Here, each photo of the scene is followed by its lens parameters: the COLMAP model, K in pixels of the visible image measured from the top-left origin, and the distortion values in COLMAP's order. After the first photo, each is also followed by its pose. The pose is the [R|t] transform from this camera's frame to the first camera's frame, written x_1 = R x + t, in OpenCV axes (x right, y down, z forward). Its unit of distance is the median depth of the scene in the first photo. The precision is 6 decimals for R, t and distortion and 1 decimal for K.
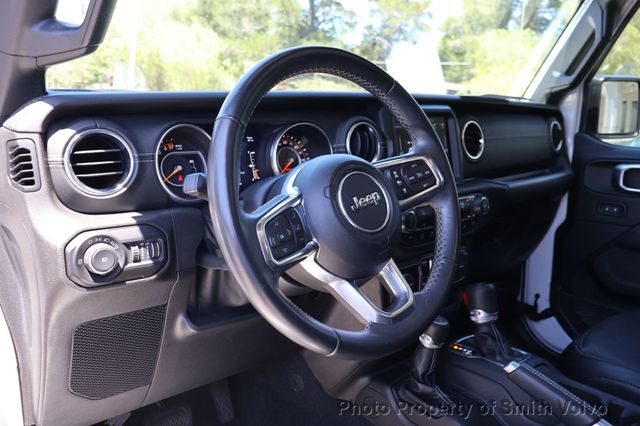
lens RADIAL K [[549.9, 0, 317.4], [0, 549.9, 211.6], [0, 0, 1]] dist [-0.006406, 0.031521]
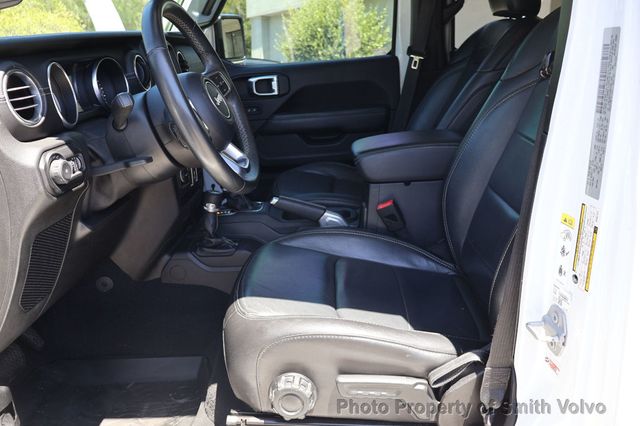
lens RADIAL K [[549.9, 0, 322.4], [0, 549.9, 216.9], [0, 0, 1]] dist [-0.006406, 0.031521]
pose [[0.679447, -0.269989, 0.682245, -0.582712], [0.193641, 0.962854, 0.188190, 0.043062], [-0.707712, 0.004246, 0.706489, -0.216597]]
